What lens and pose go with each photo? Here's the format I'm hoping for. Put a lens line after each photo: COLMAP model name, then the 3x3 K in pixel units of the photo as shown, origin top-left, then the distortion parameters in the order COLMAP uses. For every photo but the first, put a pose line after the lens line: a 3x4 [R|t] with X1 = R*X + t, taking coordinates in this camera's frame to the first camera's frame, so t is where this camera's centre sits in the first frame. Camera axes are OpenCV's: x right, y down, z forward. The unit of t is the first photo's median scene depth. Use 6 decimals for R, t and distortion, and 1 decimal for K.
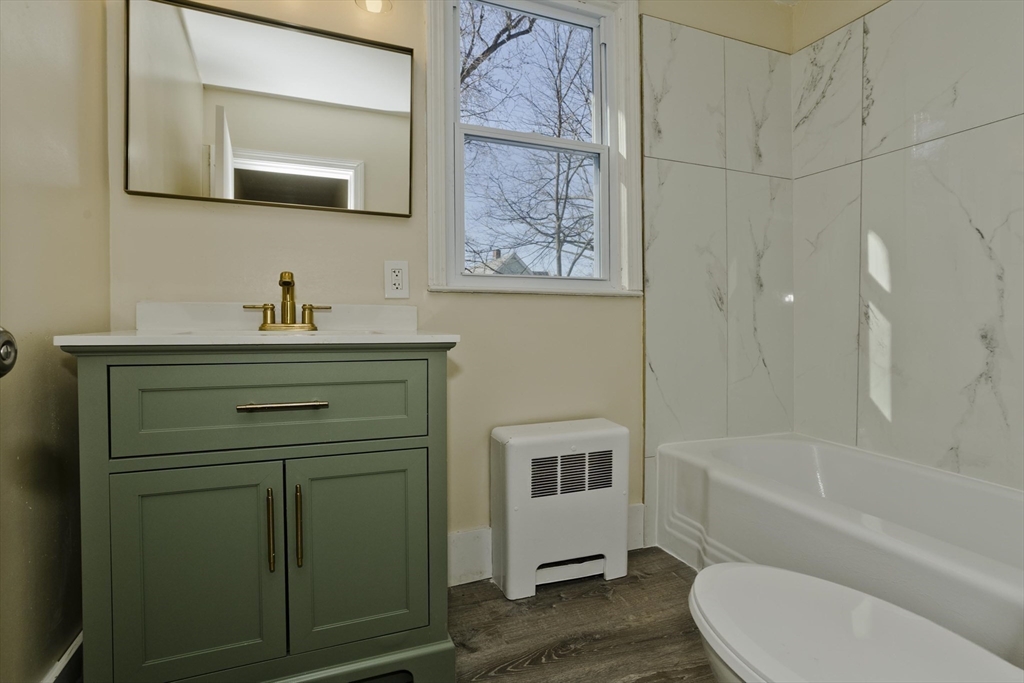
lens RADIAL K [[480.8, 0, 483.0], [0, 480.8, 332.7], [0, 0, 1]] dist [-0.054407, 0.024572]
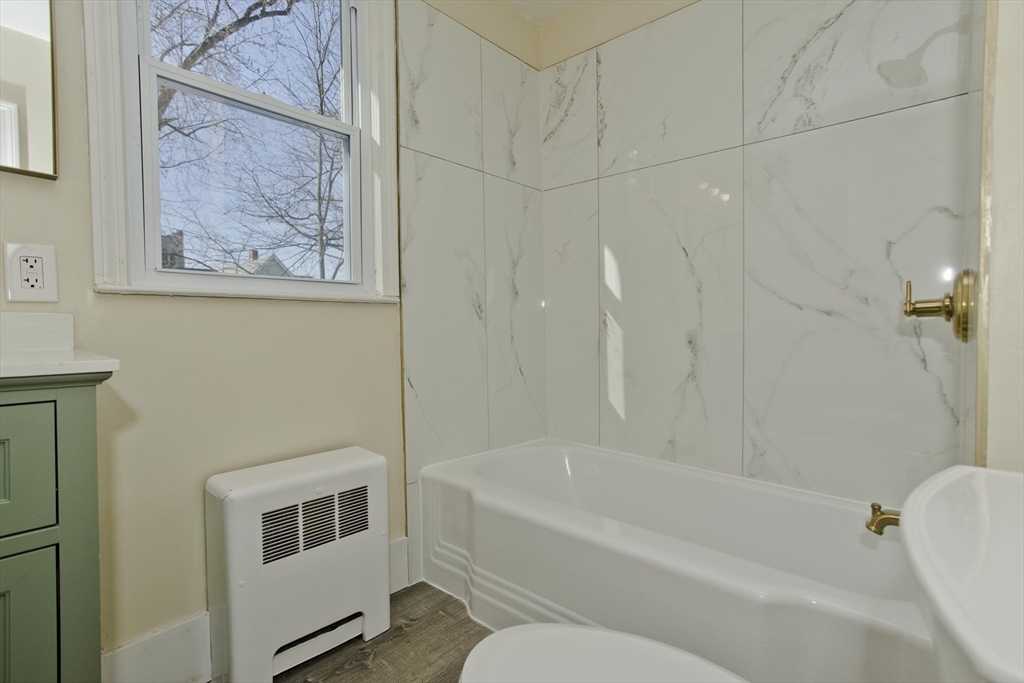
lens RADIAL K [[480.8, 0, 483.0], [0, 480.8, 332.7], [0, 0, 1]] dist [-0.054407, 0.024572]
pose [[0.890072, -0.013744, 0.455614, 0.067561], [0.020056, 0.999758, -0.009022, -0.010386], [-0.455379, 0.017168, 0.890132, 0.143290]]
